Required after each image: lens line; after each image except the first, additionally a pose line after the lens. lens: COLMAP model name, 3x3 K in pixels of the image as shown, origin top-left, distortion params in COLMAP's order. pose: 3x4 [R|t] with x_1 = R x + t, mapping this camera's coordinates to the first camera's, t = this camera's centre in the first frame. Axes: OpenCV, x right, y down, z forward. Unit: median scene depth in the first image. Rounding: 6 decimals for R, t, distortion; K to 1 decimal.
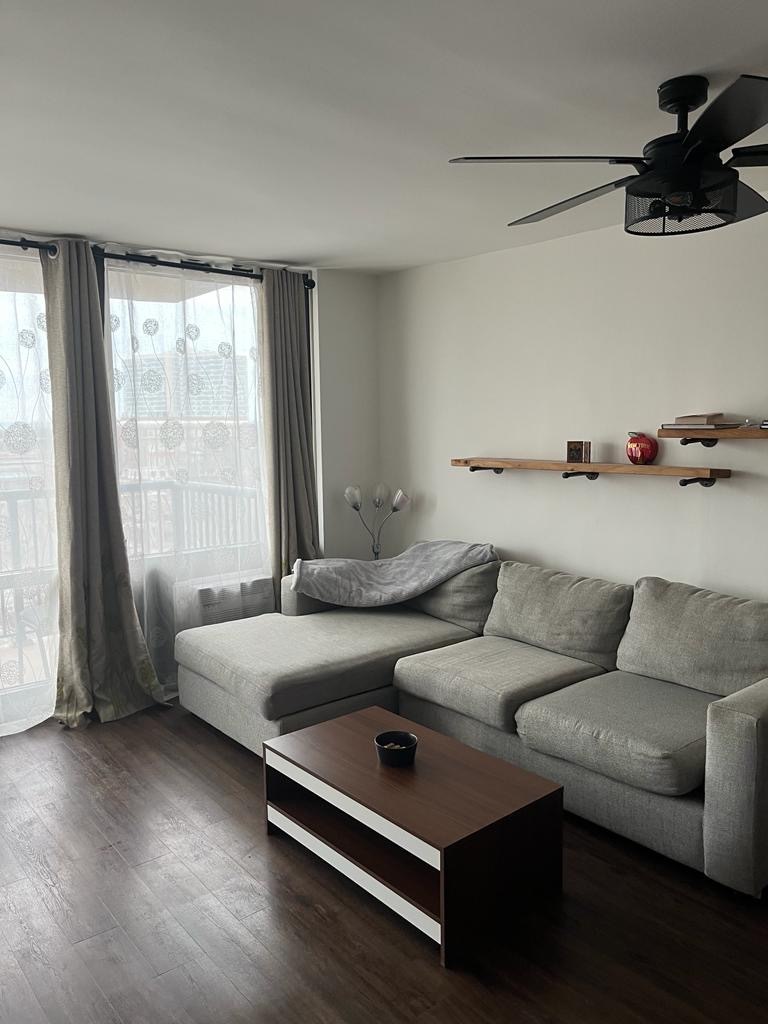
lens RADIAL K [[778.8, 0, 383.6], [0, 778.8, 515.7], [0, 0, 1]] dist [0.062529, -0.089830]
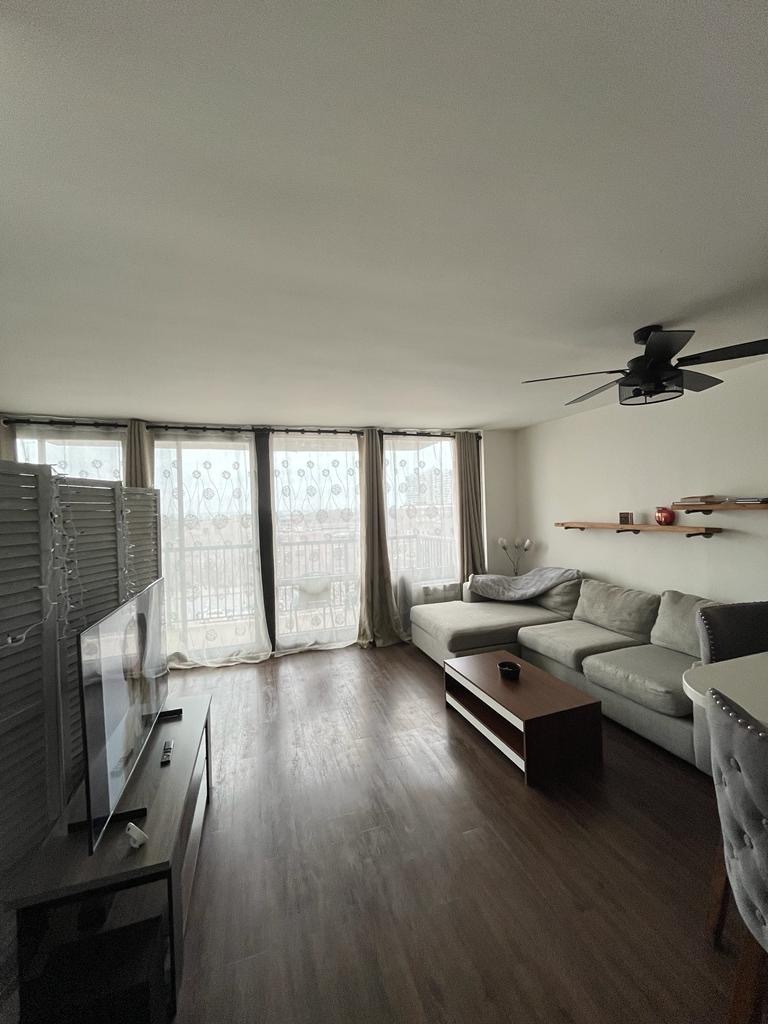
lens RADIAL K [[415.4, 0, 385.8], [0, 415.4, 508.5], [0, 0, 1]] dist [0.000292, 0.000036]
pose [[0.933568, -0.018563, -0.357918, 0.079388], [-0.021762, 0.993879, -0.108307, 0.011123], [0.357738, 0.108901, 0.927450, -0.084519]]
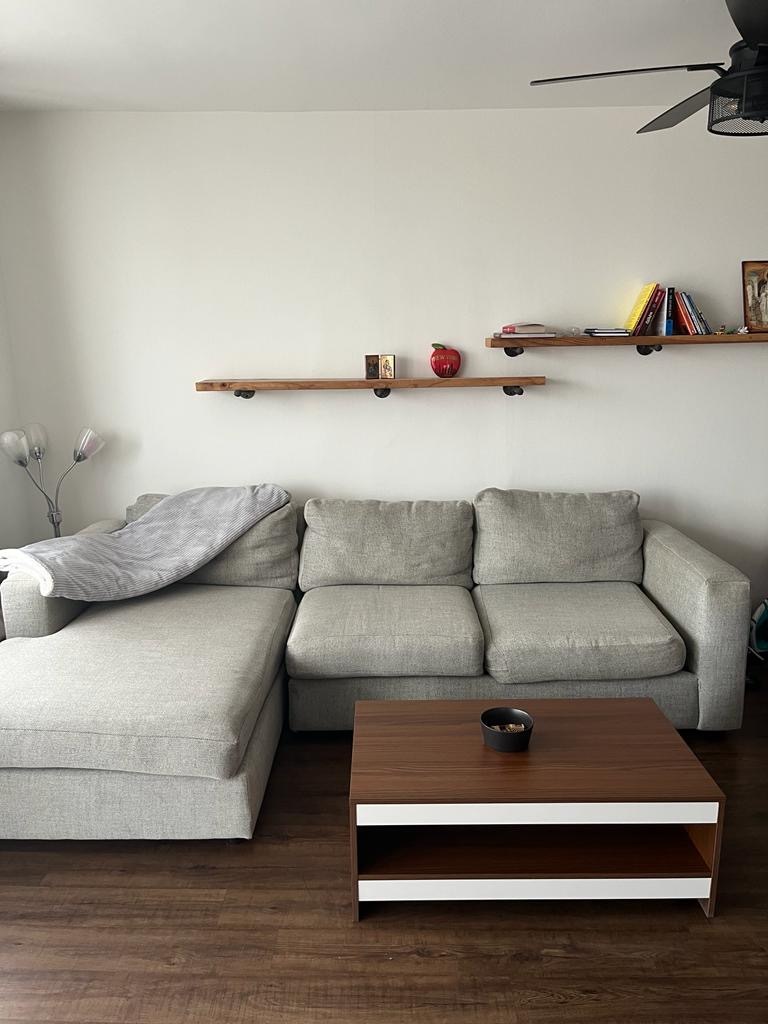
lens RADIAL K [[778.8, 0, 383.6], [0, 778.8, 515.7], [0, 0, 1]] dist [0.062529, -0.089830]
pose [[0.645123, -0.168356, 0.745301, -0.471312], [0.100801, 0.985650, 0.135397, -0.034648], [-0.757401, -0.012220, 0.652836, 0.417315]]
